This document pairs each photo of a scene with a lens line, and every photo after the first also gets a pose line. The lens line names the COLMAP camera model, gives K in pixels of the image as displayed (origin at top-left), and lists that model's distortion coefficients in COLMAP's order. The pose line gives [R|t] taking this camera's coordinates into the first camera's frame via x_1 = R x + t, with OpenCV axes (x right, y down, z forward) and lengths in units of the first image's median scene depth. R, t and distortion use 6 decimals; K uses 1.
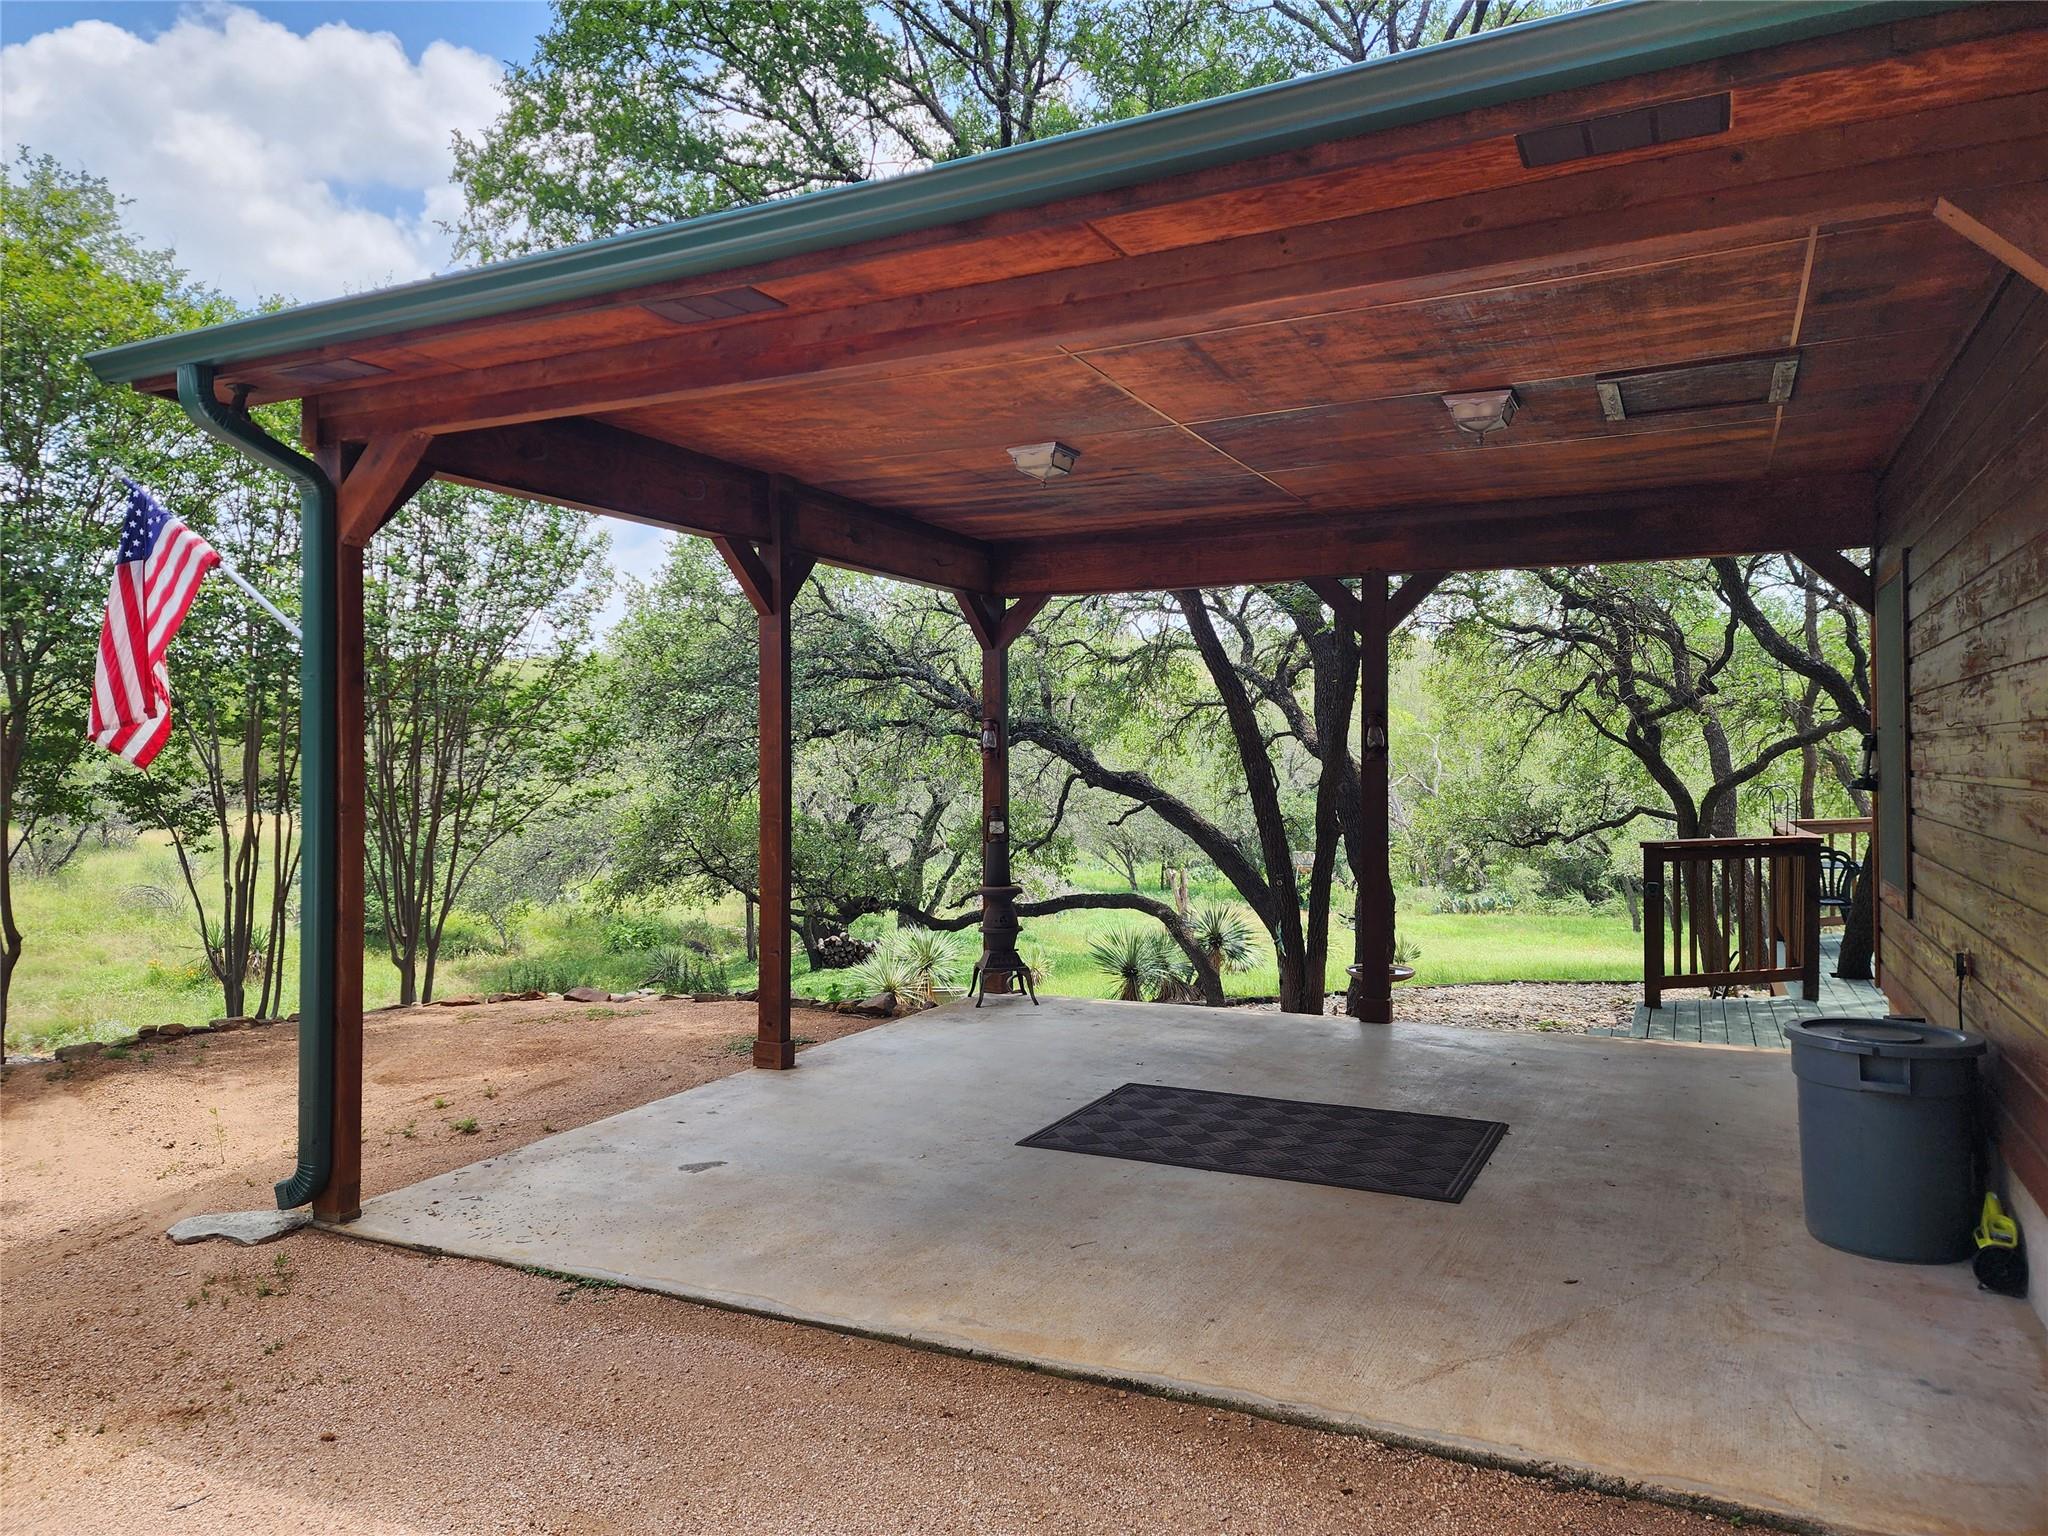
lens RADIAL K [[1396.5, 0, 1015.2], [0, 1396.5, 766.9], [0, 0, 1]] dist [0.028460, -0.003483]
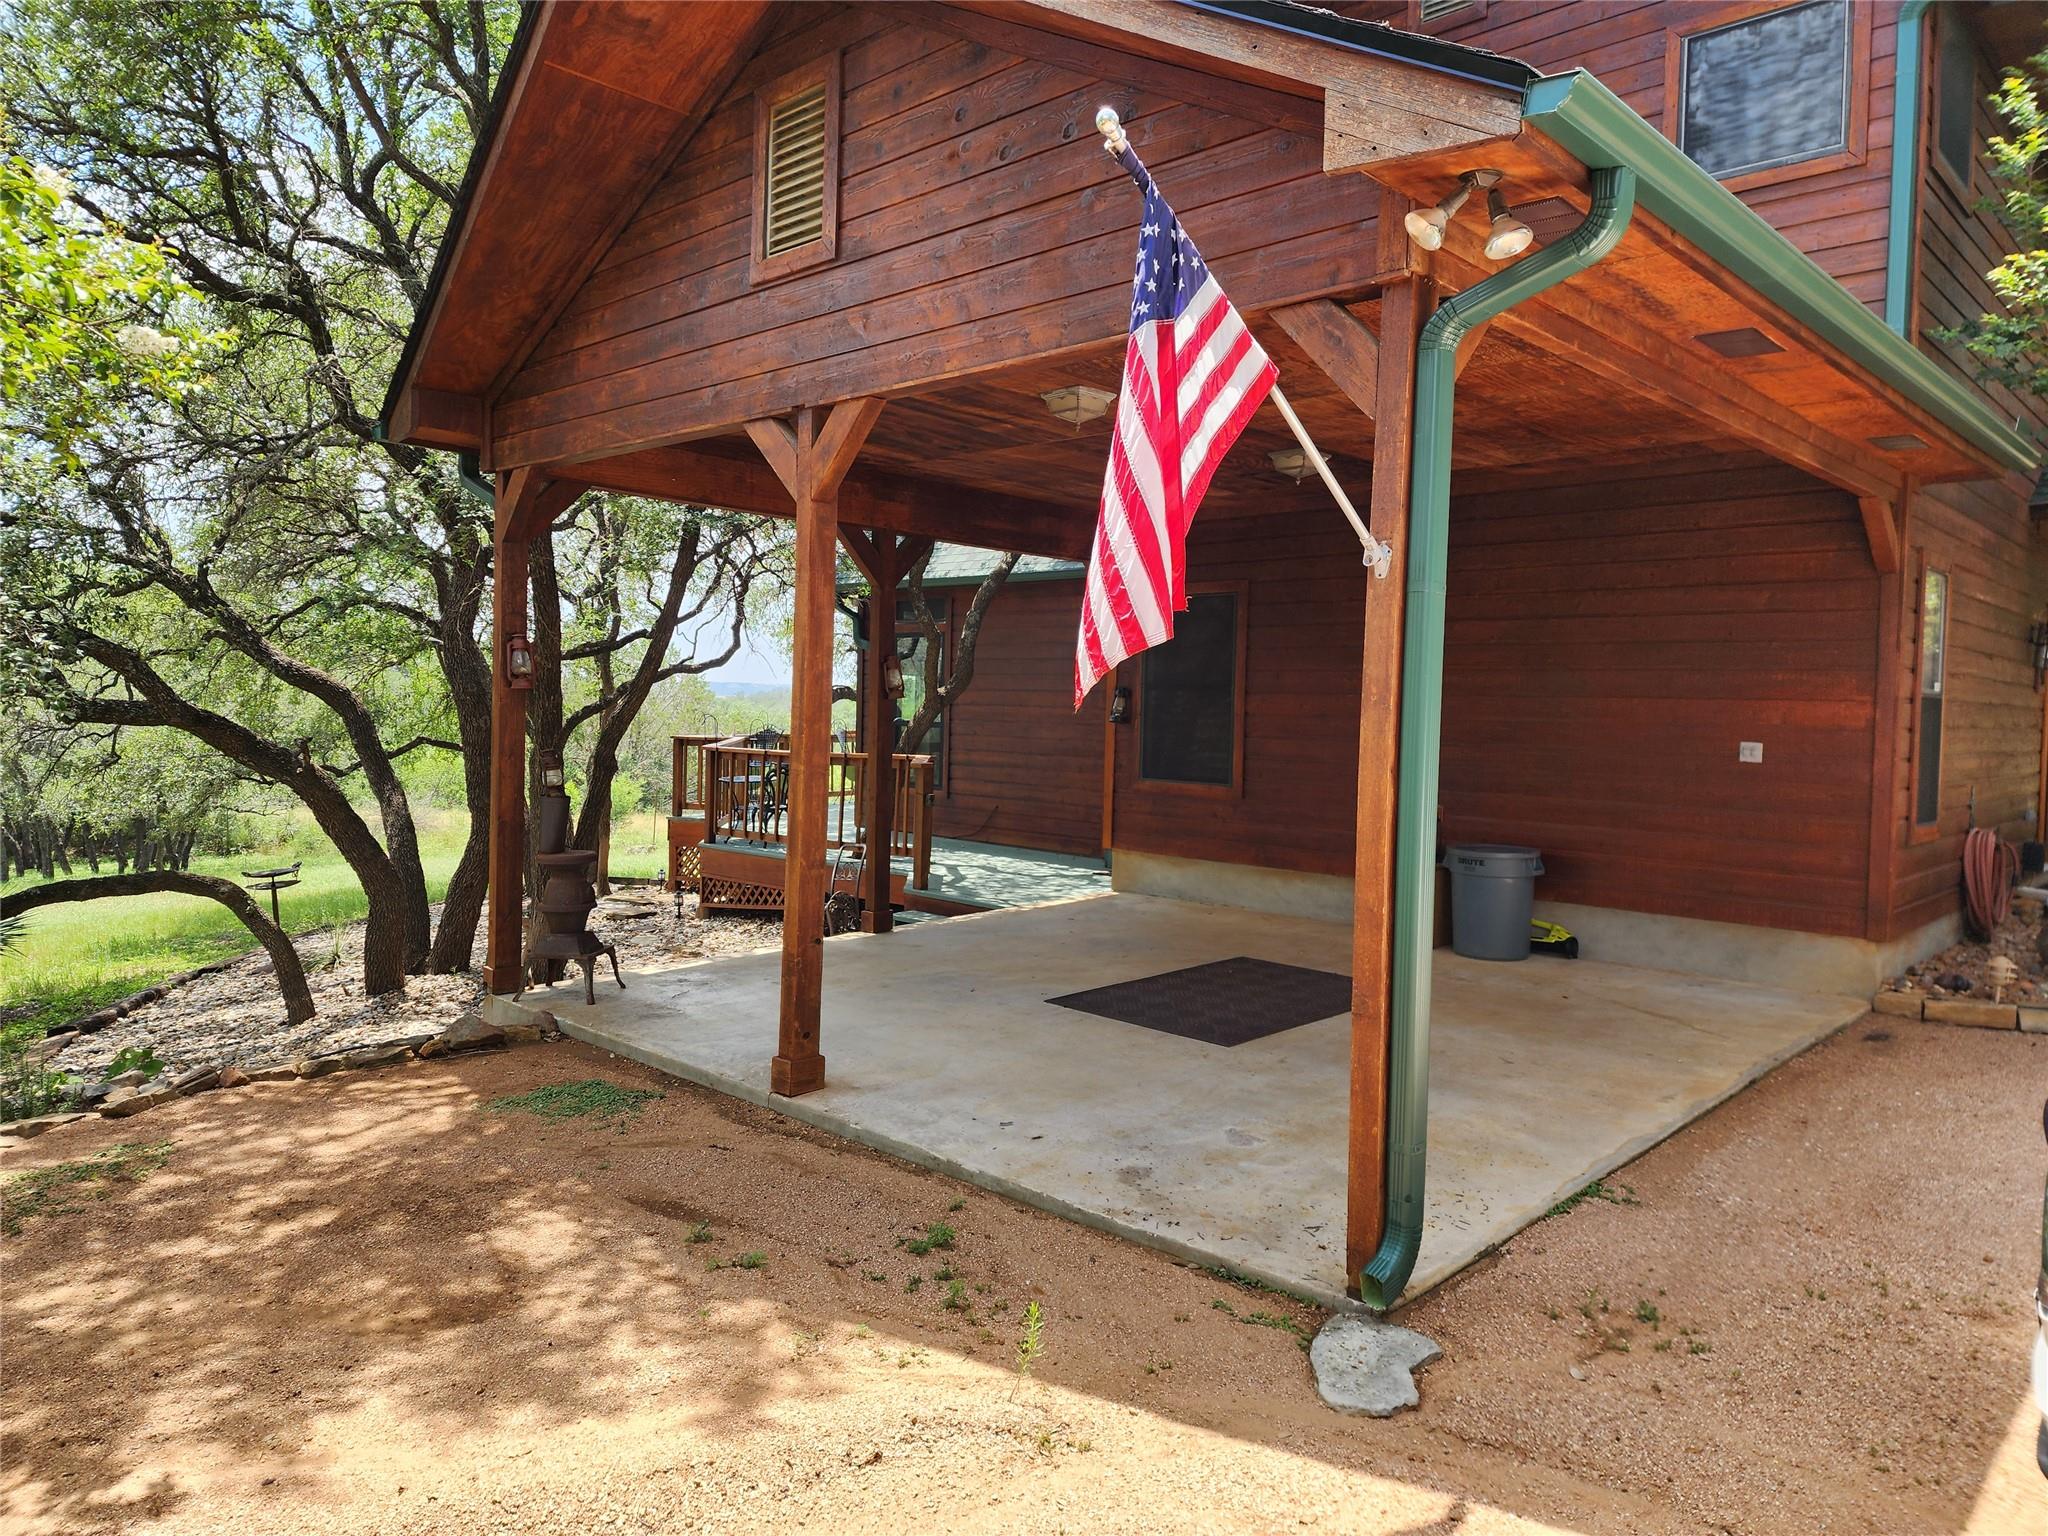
lens RADIAL K [[1396.5, 0, 1012.8], [0, 1396.5, 755.1], [0, 0, 1]] dist [0.028460, -0.003483]
pose [[0.300468, -0.036721, 0.953085, -1.392606], [-0.006924, 0.999148, 0.040679, -0.006402], [-0.953767, -0.018822, 0.299958, 1.062936]]
